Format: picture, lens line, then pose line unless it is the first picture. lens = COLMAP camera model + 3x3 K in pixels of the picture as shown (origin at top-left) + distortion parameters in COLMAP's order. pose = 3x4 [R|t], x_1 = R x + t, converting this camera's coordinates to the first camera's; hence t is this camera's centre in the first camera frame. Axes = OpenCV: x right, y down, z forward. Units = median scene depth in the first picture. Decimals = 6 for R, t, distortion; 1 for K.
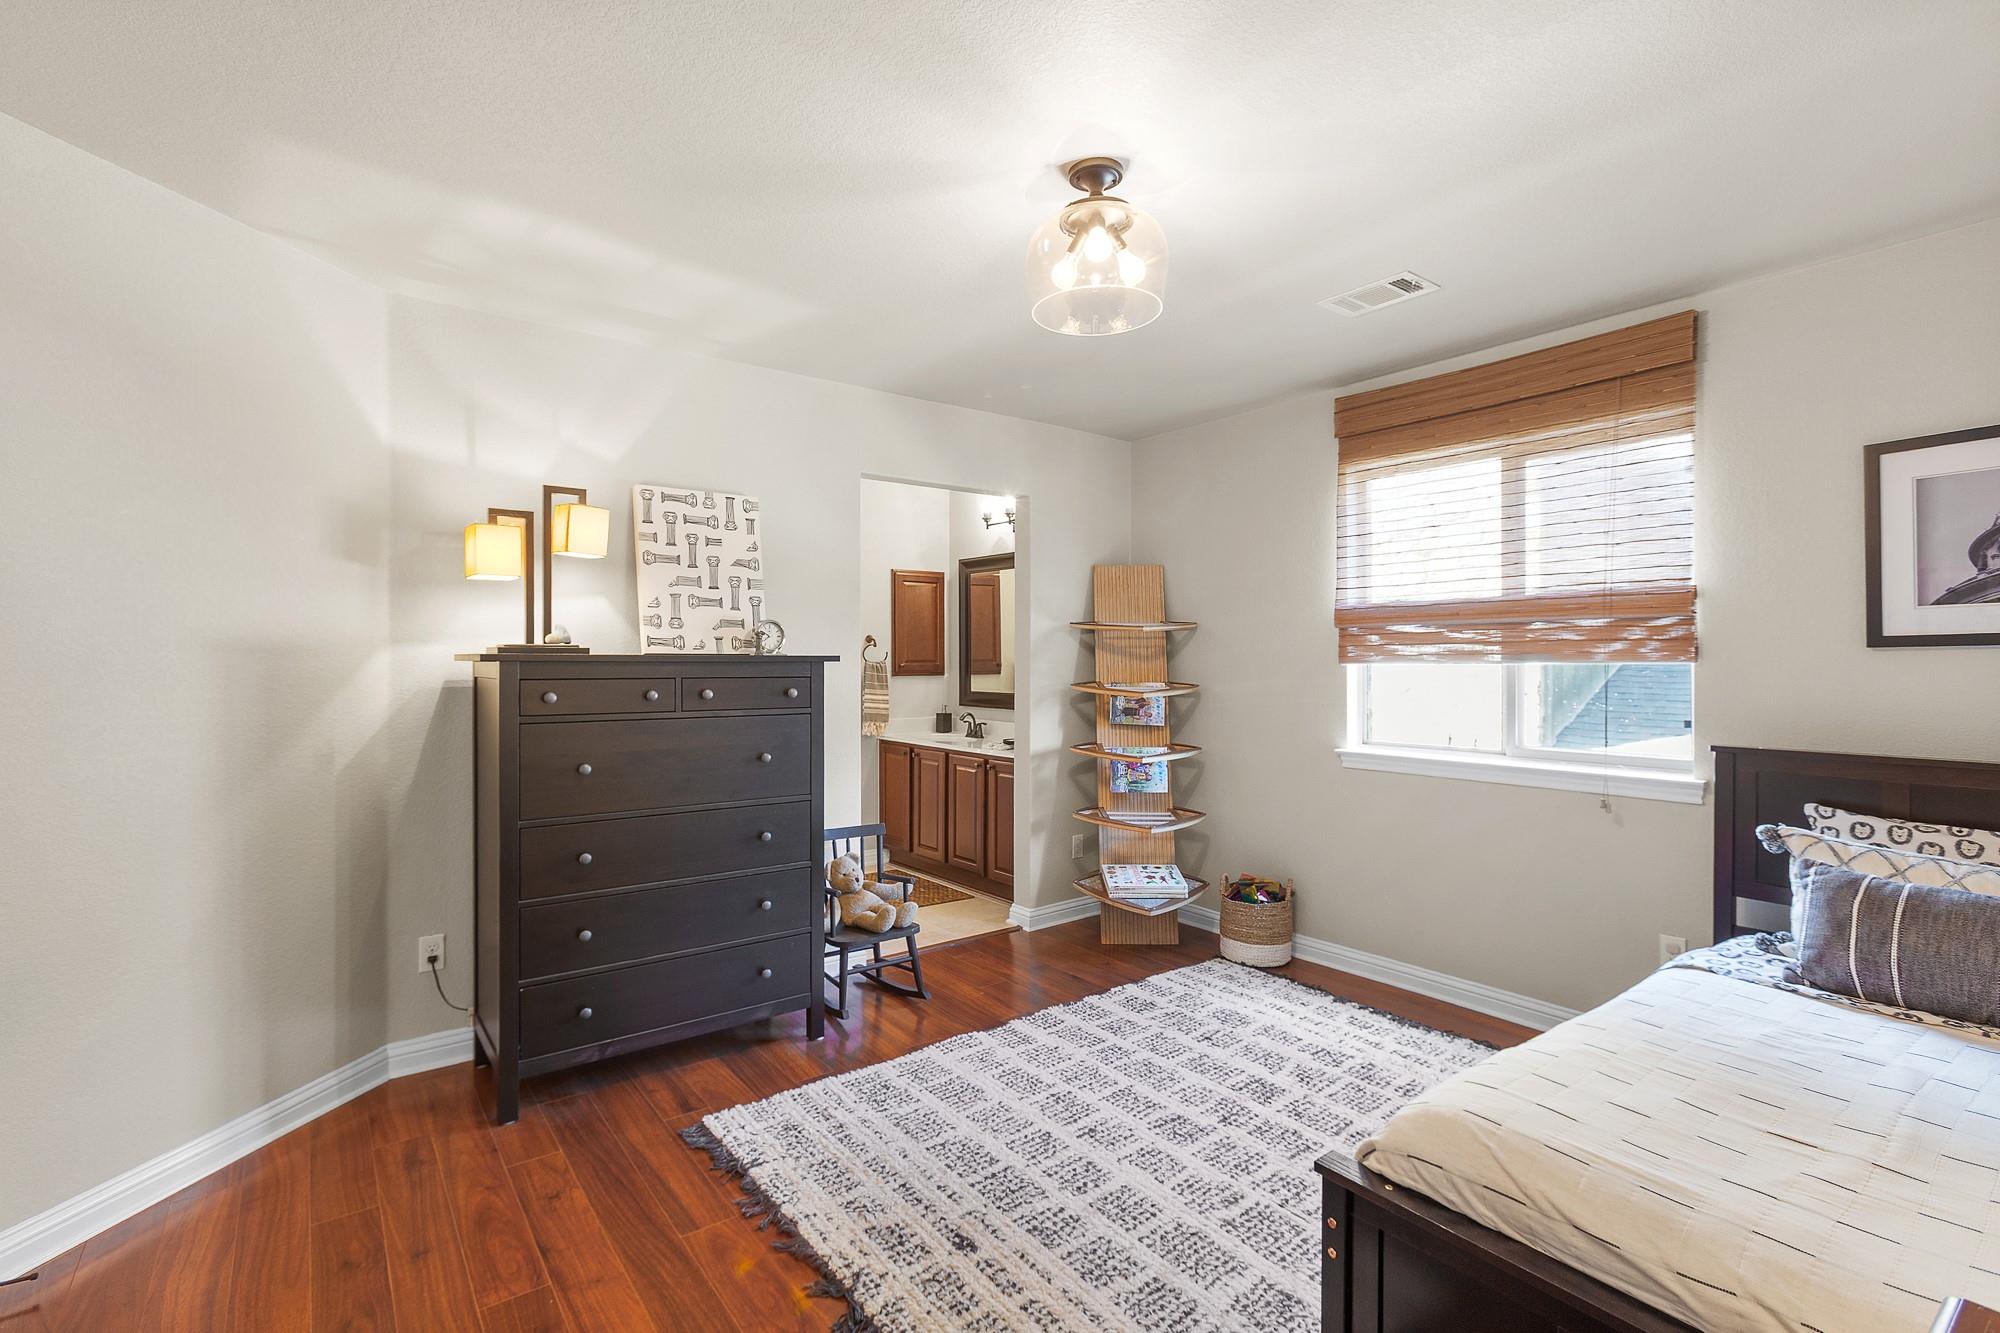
lens RADIAL K [[915.9, 0, 995.4], [0, 915.9, 676.3], [0, 0, 1]] dist [0.002287, -0.000346]
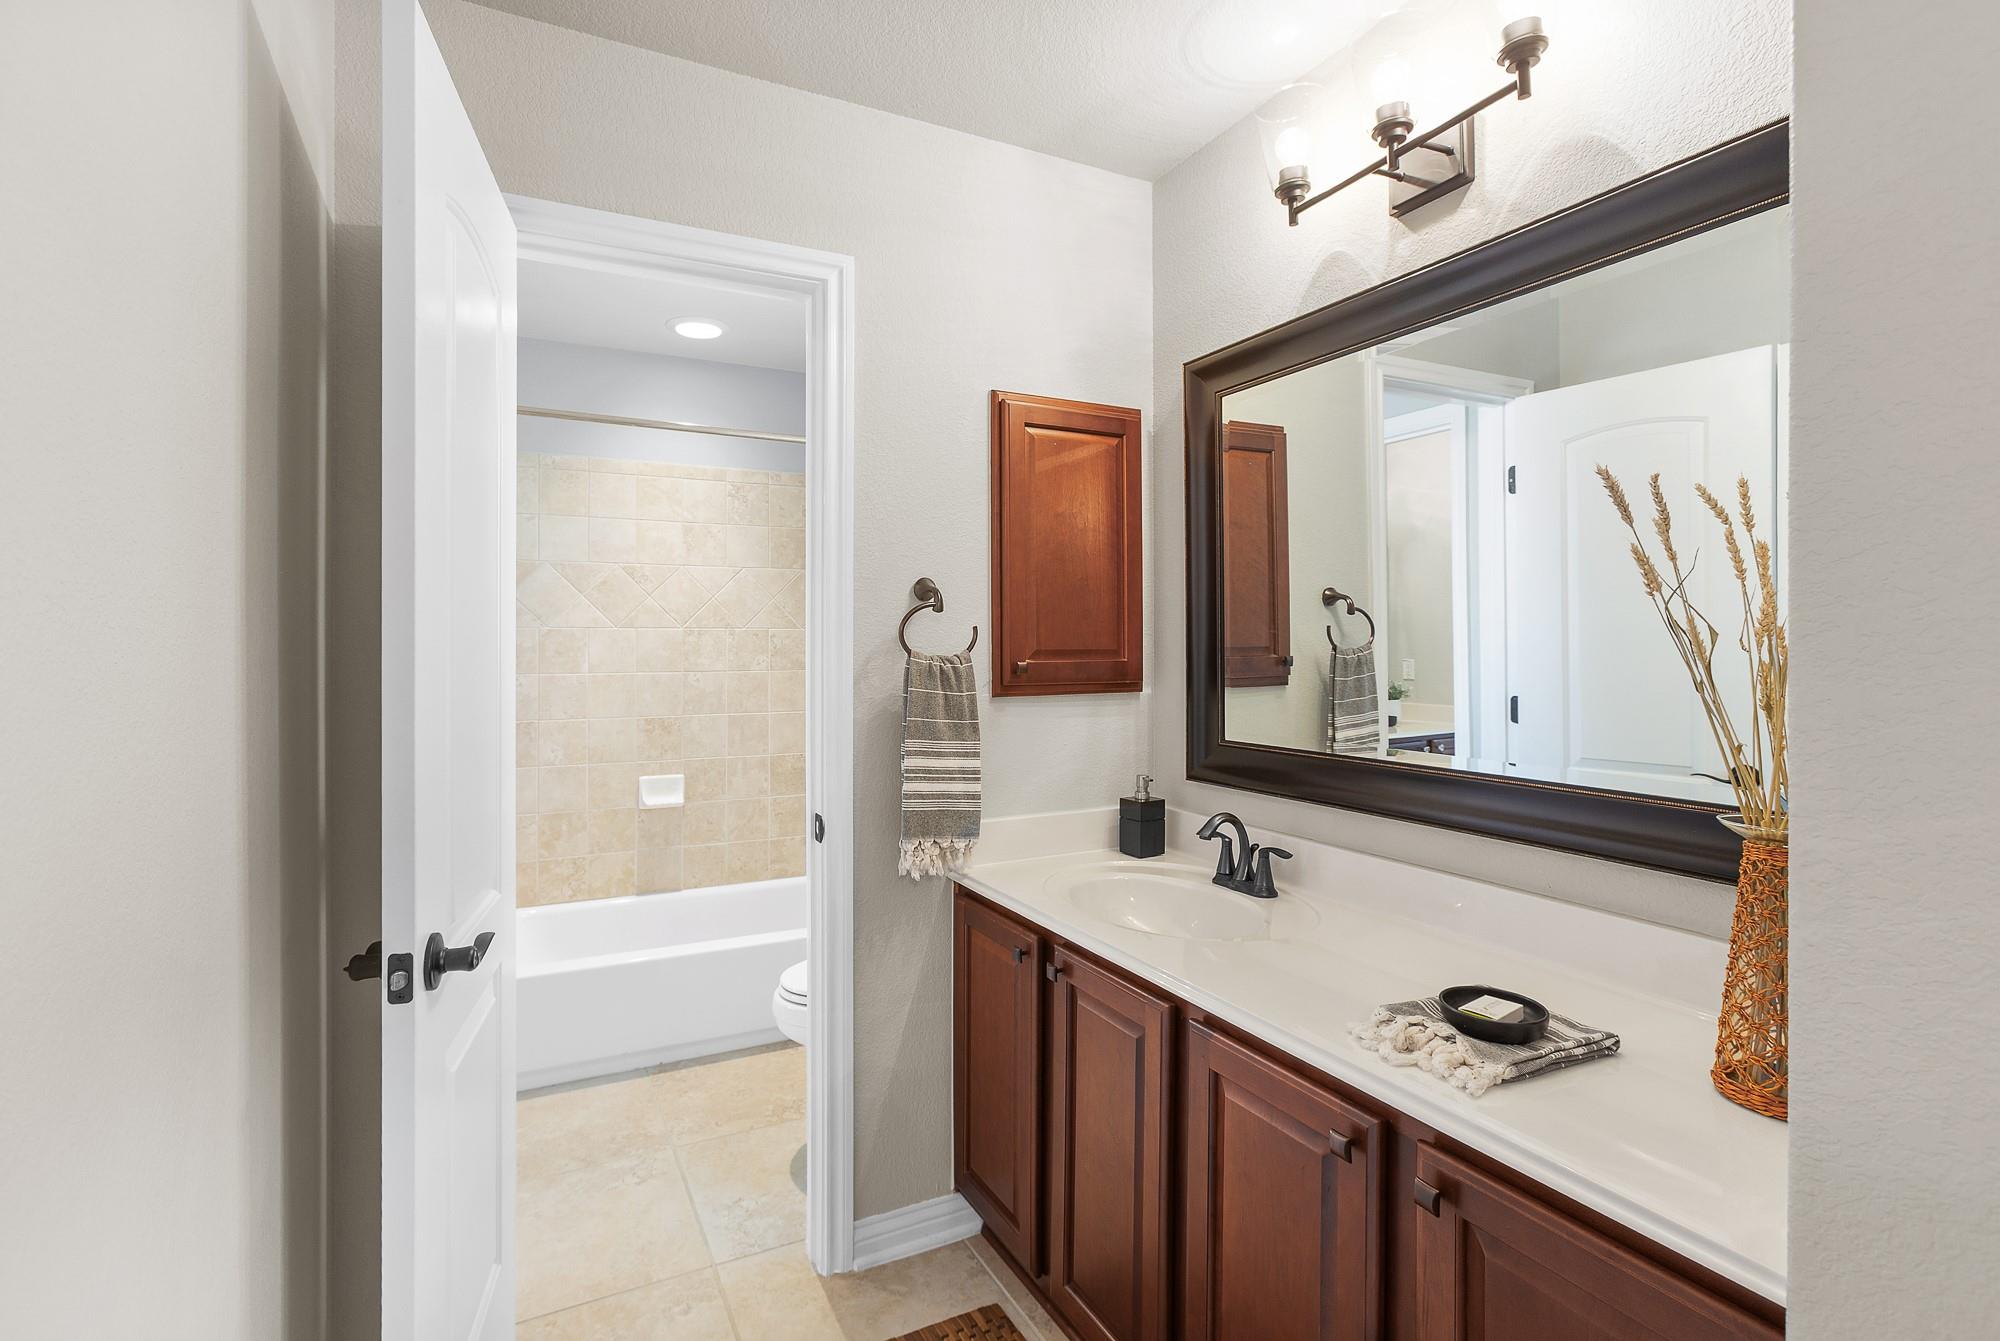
lens RADIAL K [[915.9, 0, 986.1], [0, 915.9, 670.0], [0, 0, 1]] dist [0.002287, -0.000346]
pose [[0.982612, -0.005239, -0.185598, -0.051401], [0.005886, 0.999978, 0.002936, -0.011421], [0.185579, -0.003977, 0.982621, 0.665332]]
